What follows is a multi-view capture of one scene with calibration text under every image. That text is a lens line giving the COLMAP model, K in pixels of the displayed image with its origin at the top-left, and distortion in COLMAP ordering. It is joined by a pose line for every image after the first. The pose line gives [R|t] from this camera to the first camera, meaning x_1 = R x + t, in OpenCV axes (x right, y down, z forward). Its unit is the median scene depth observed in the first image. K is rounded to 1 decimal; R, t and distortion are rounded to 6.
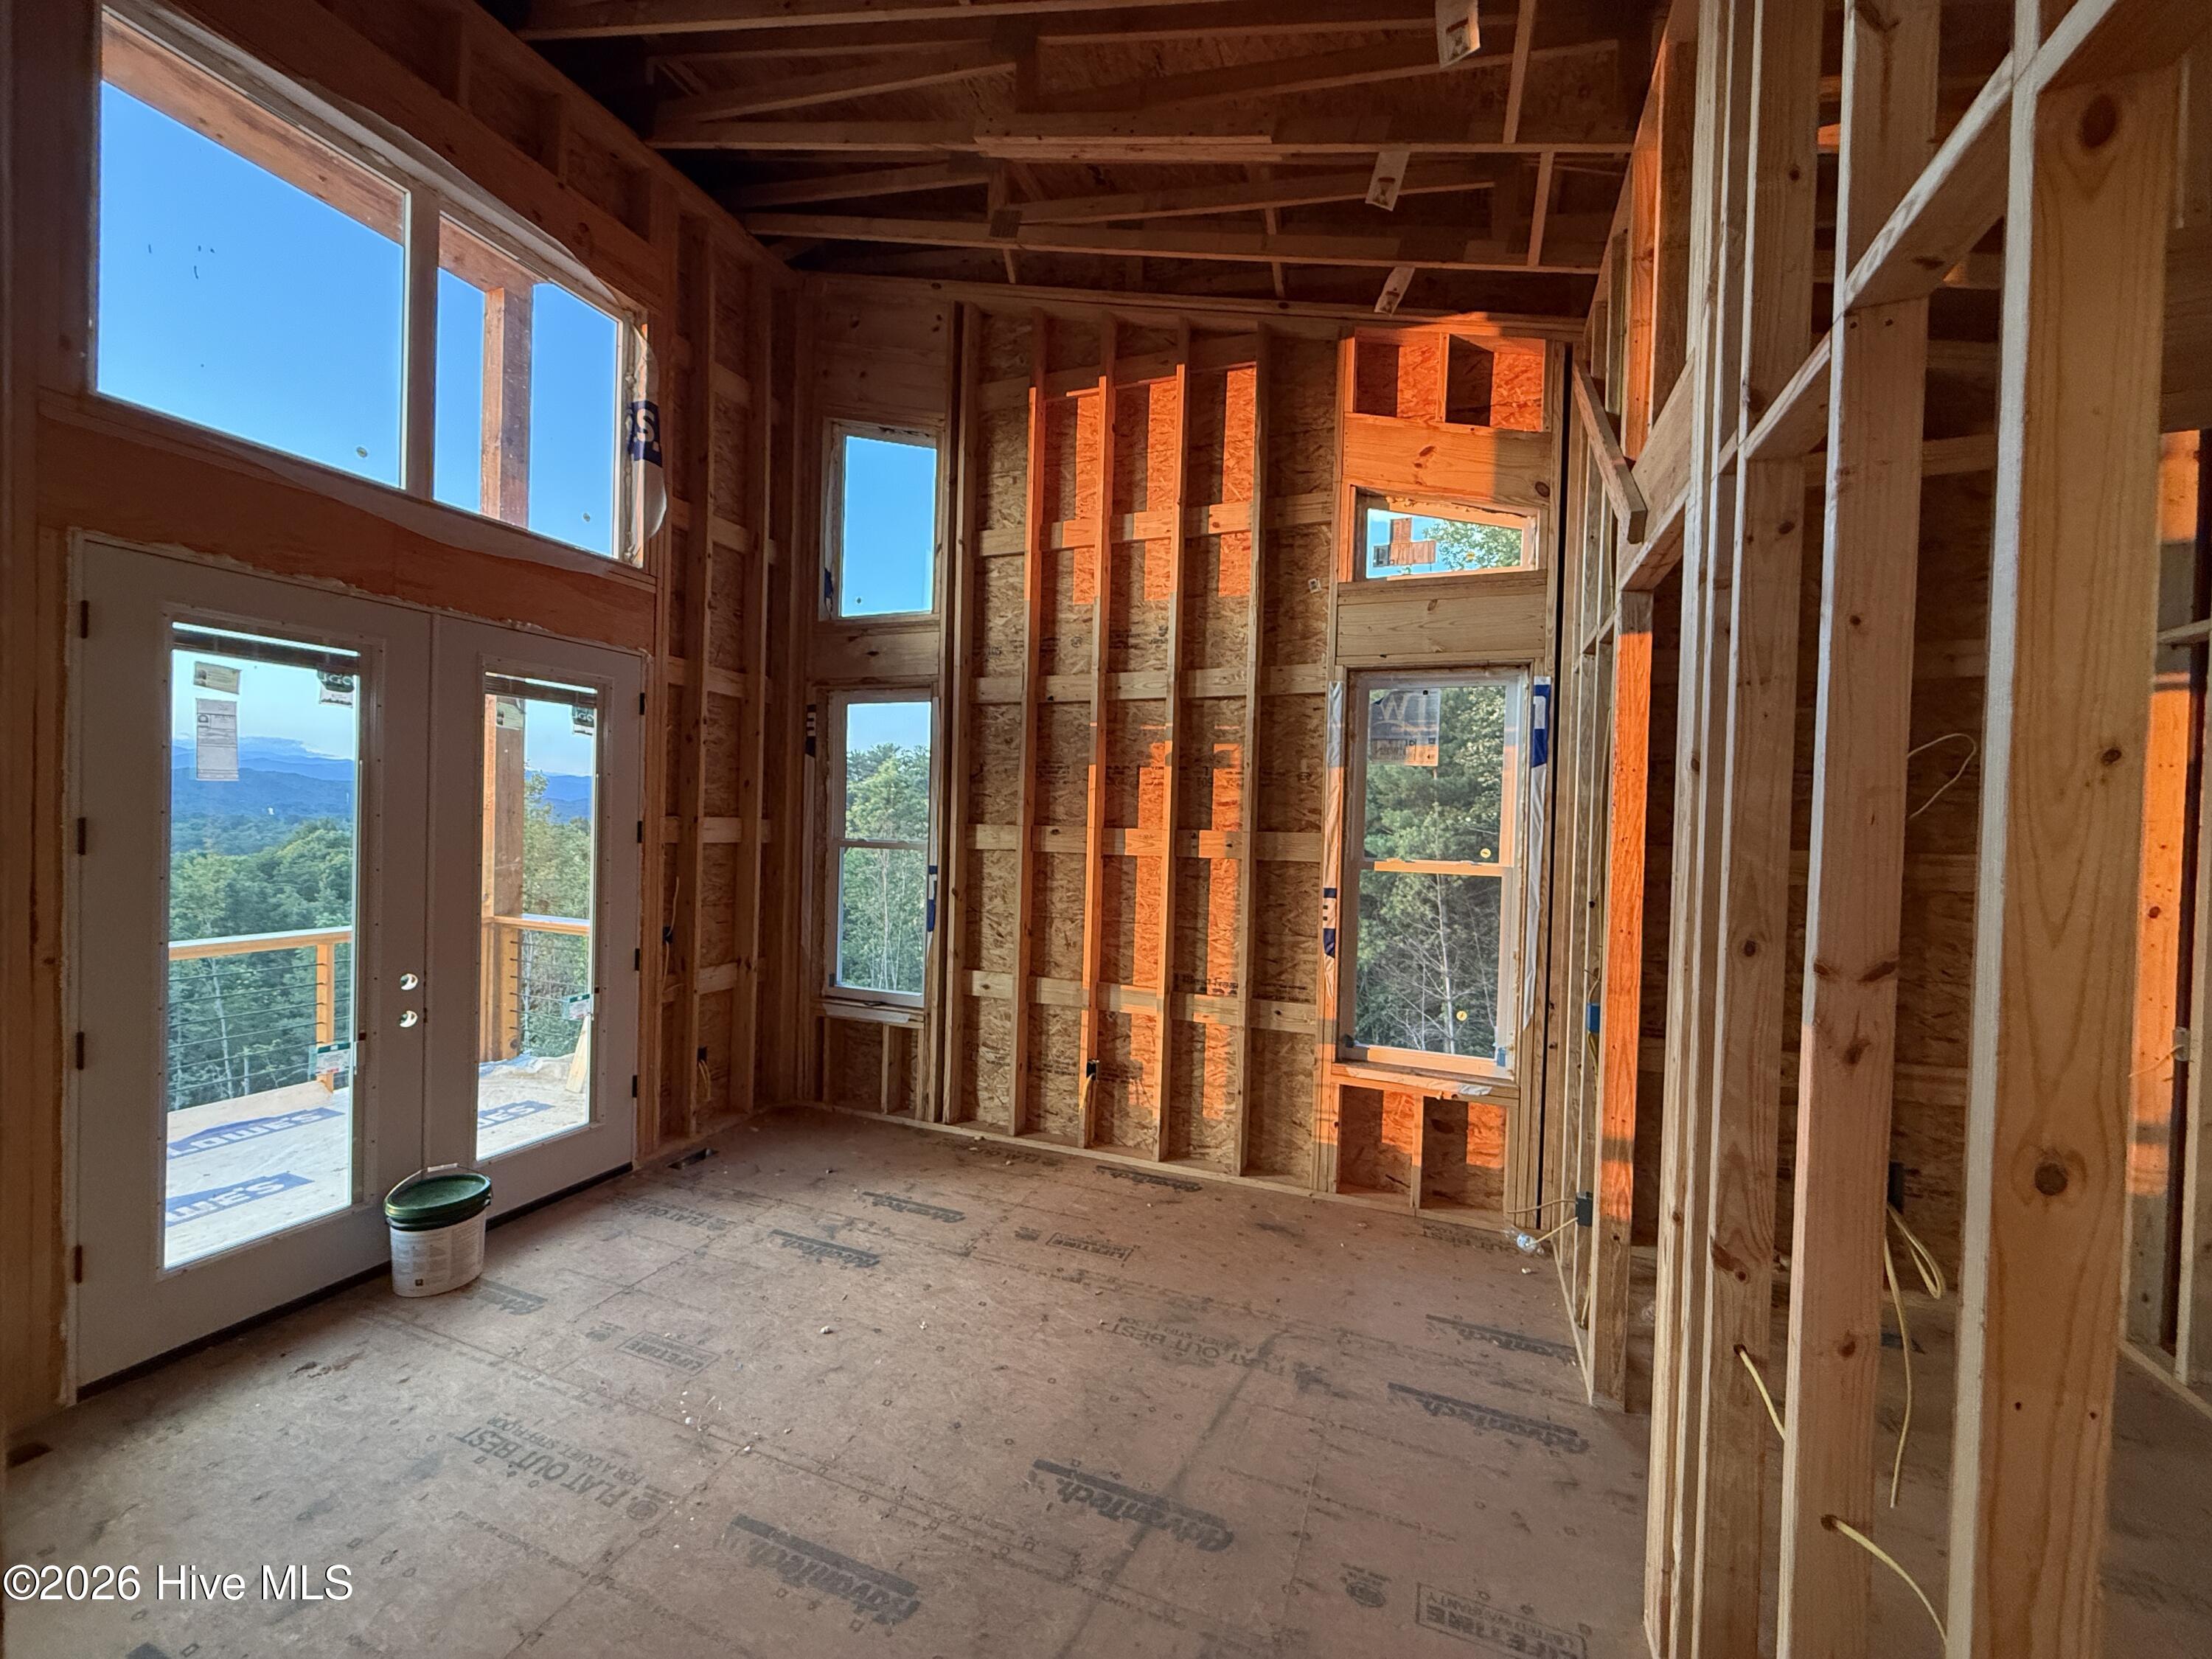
lens RADIAL K [[889.5, 0, 1095.0], [0, 889.5, 833.4], [0, 0, 1]] dist [0.000342, 0.000823]
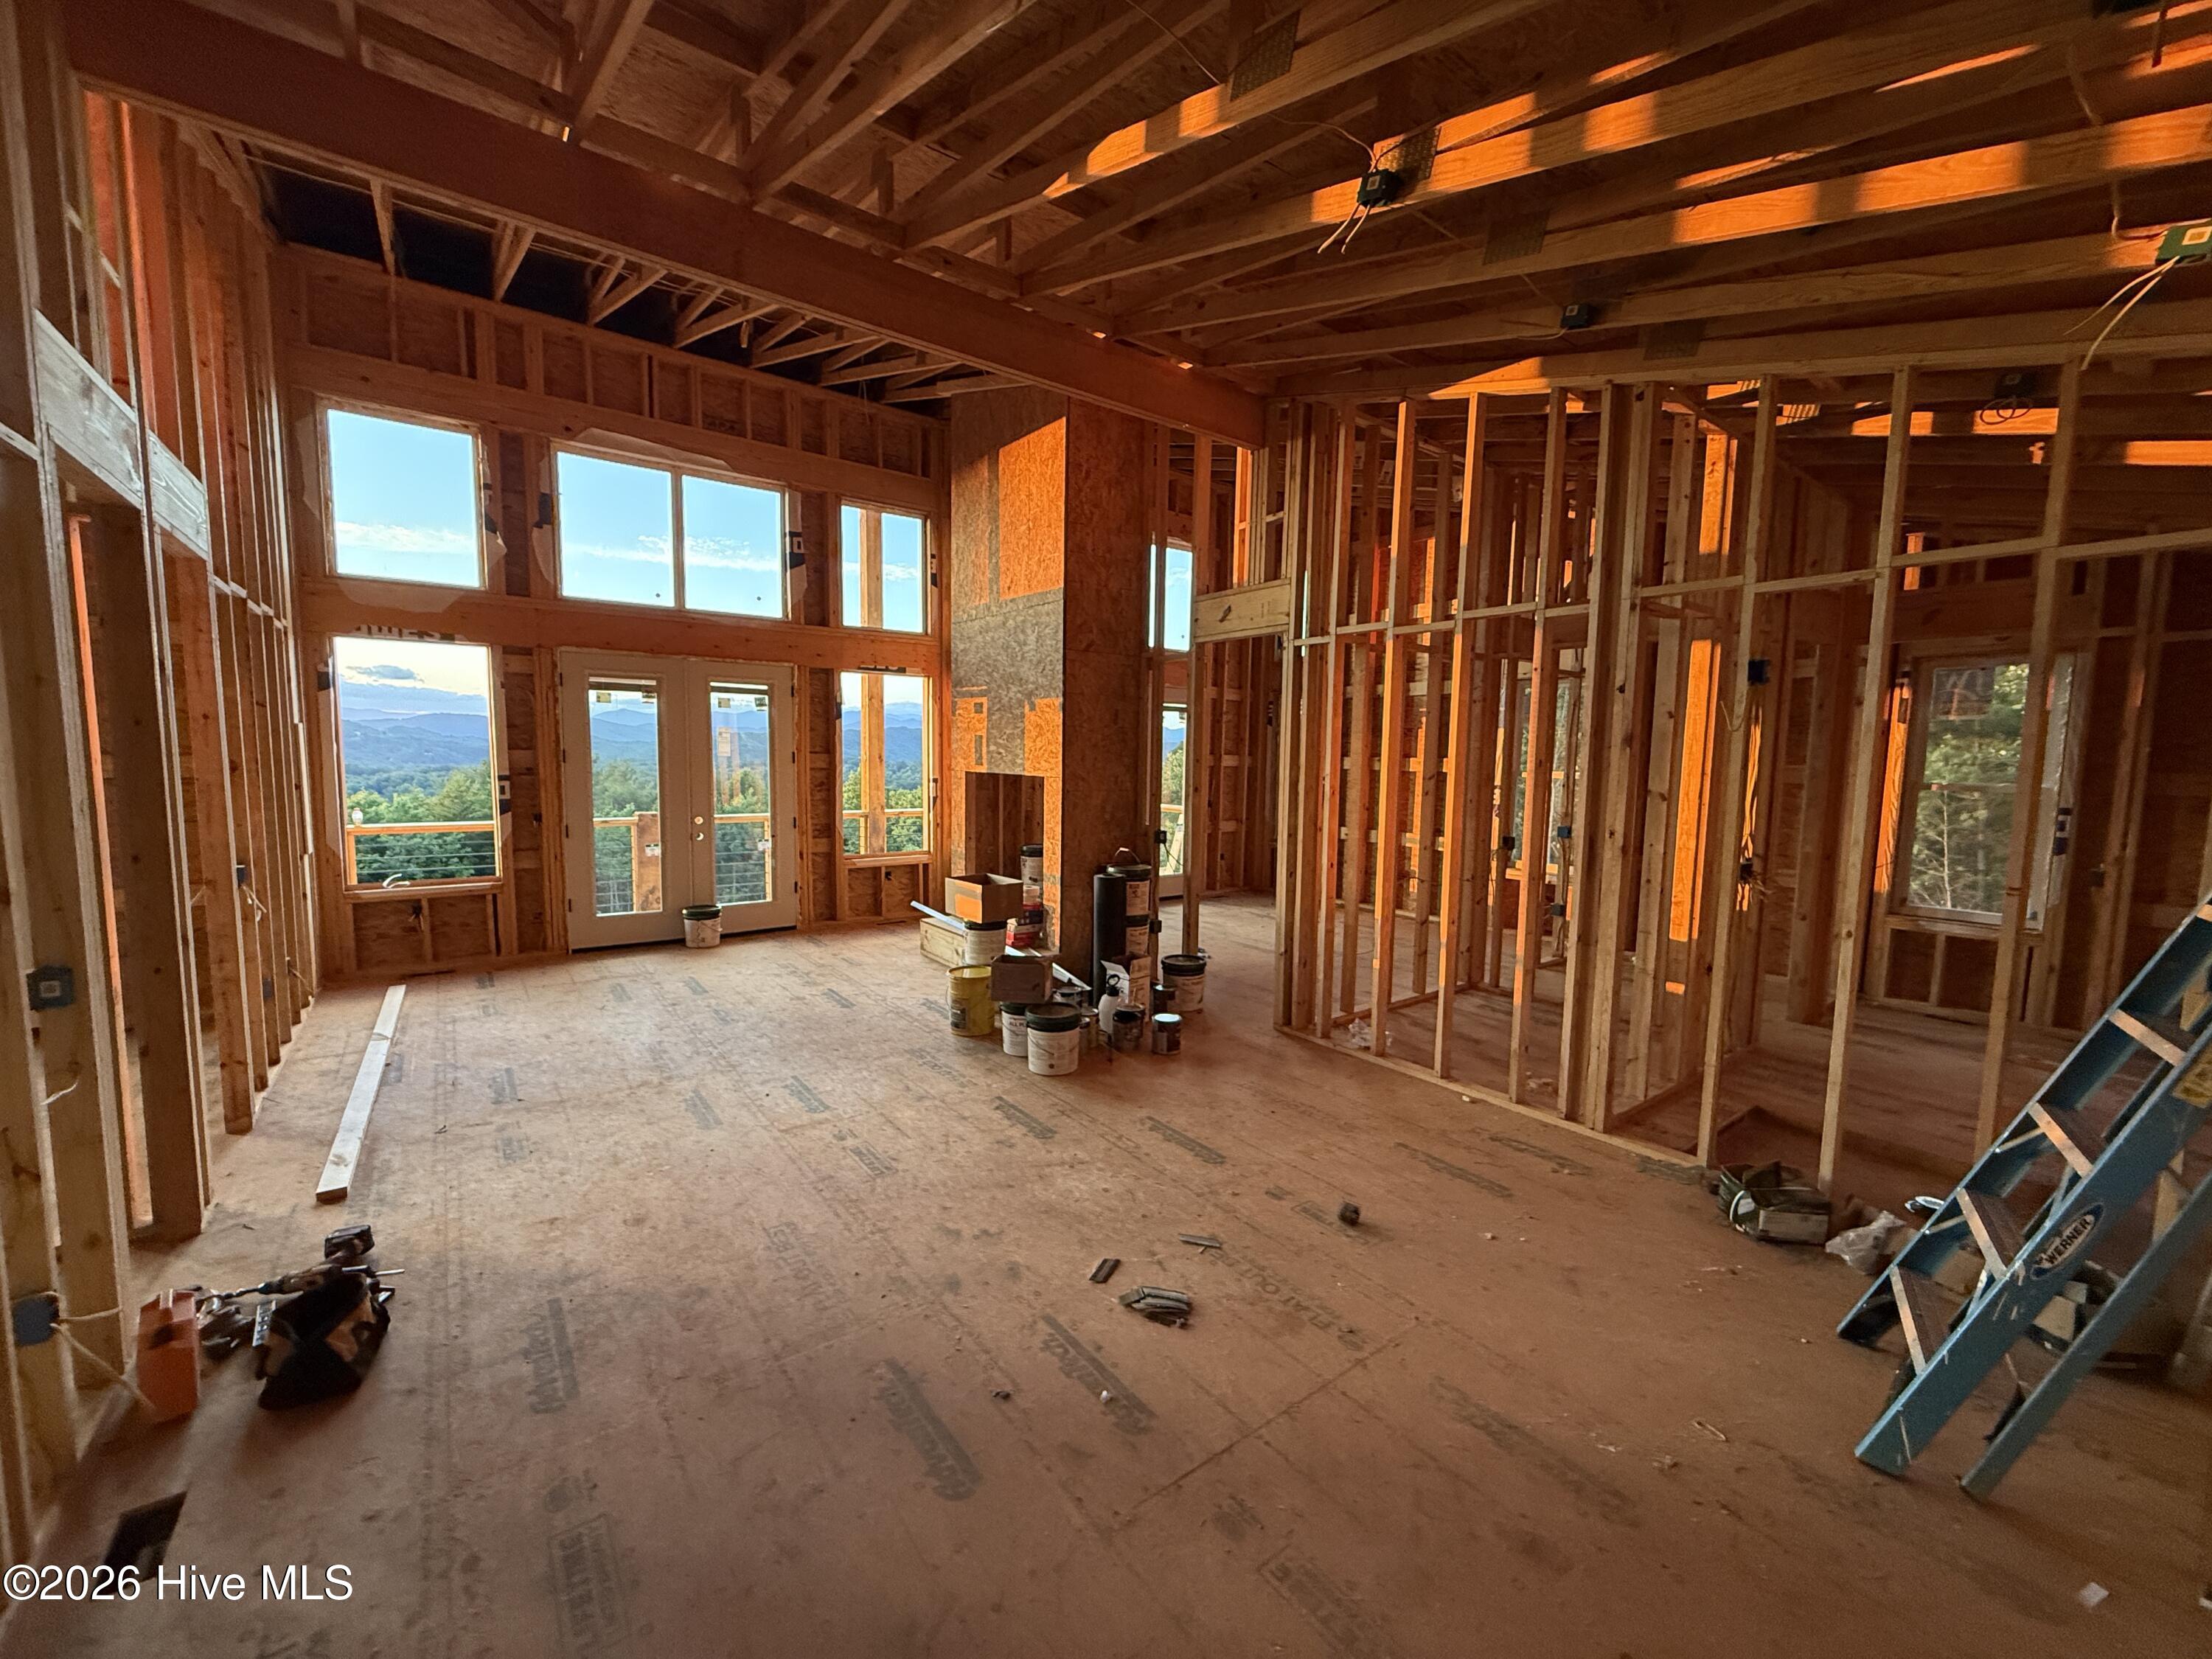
lens RADIAL K [[889.5, 0, 1112.6], [0, 889.5, 837.3], [0, 0, 1]] dist [0.000342, 0.000823]
pose [[0.866046, 0.036458, -0.498633, 0.472578], [-0.000886, 0.997448, 0.071390, 0.030848], [0.499963, -0.061385, 0.863868, -1.161078]]
